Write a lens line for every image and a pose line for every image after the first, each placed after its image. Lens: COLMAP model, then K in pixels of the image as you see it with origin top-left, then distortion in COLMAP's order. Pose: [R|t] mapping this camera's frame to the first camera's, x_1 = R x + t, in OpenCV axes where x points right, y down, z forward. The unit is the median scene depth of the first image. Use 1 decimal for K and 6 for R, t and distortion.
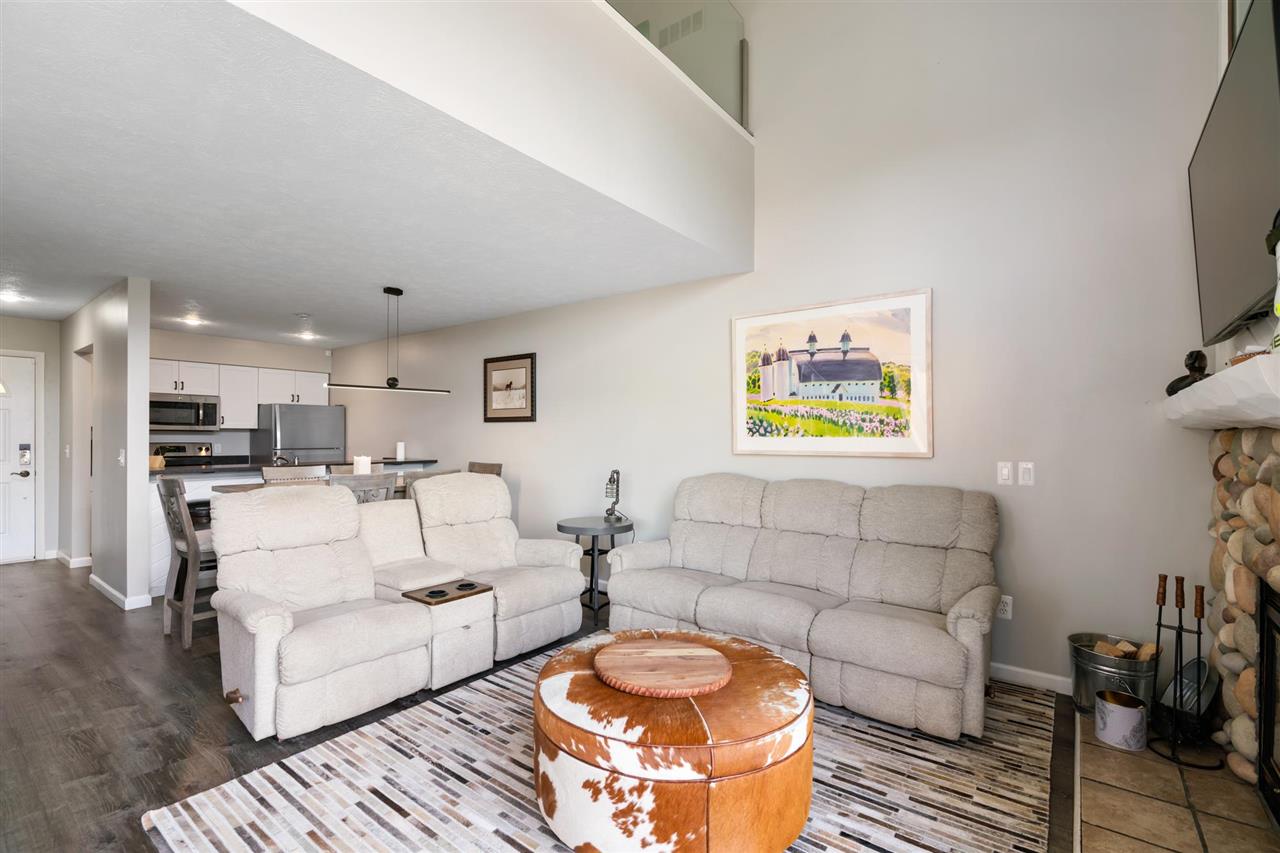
lens RADIAL K [[576.1, 0, 643.3], [0, 576.1, 432.6], [0, 0, 1]] dist [-0.008649, 0.004533]
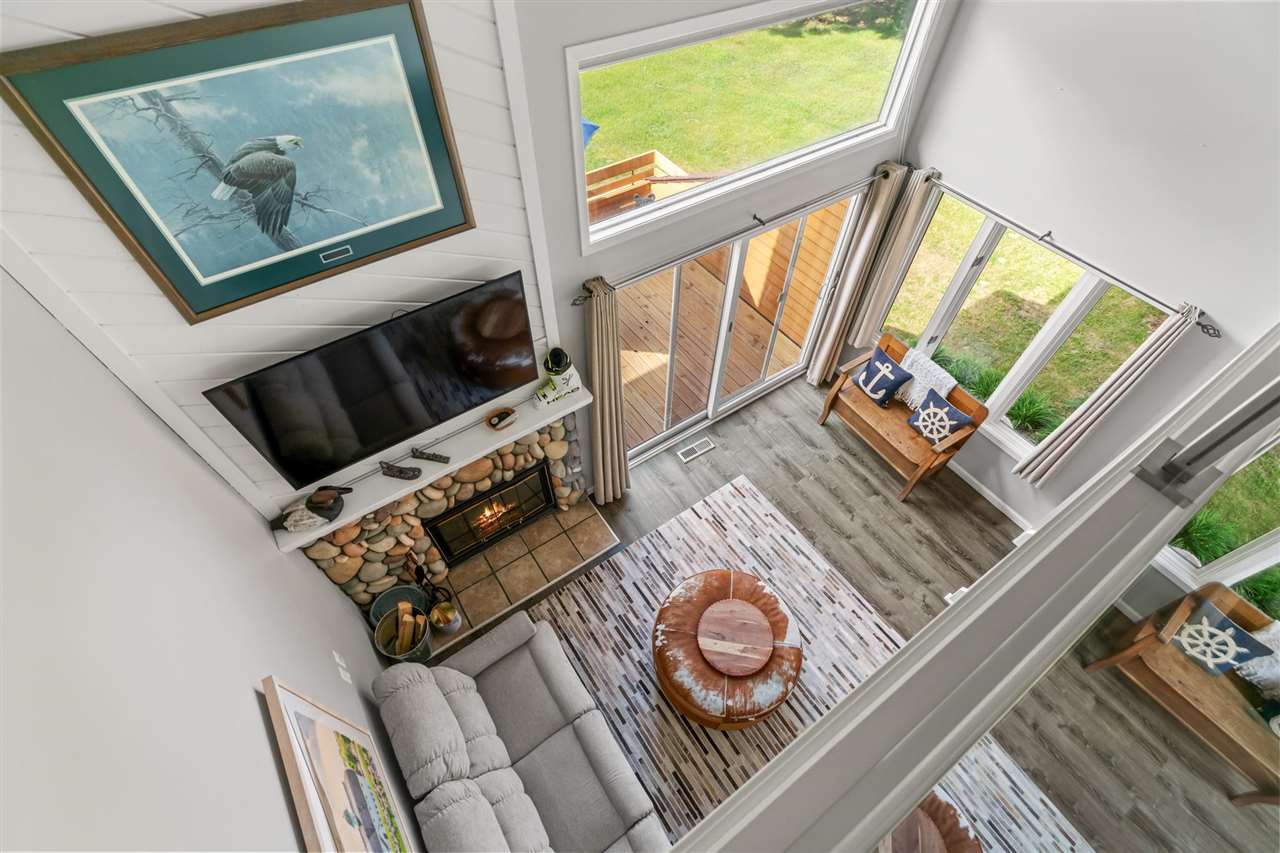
lens RADIAL K [[576.1, 0, 642.7], [0, 576.1, 427.1], [0, 0, 1]] dist [-0.008649, 0.004533]
pose [[-0.948268, -0.264220, 0.175997, 0.098353], [-0.023717, 0.611785, 0.790669, -0.850373], [-0.316582, 0.745592, -0.586403, 0.993480]]
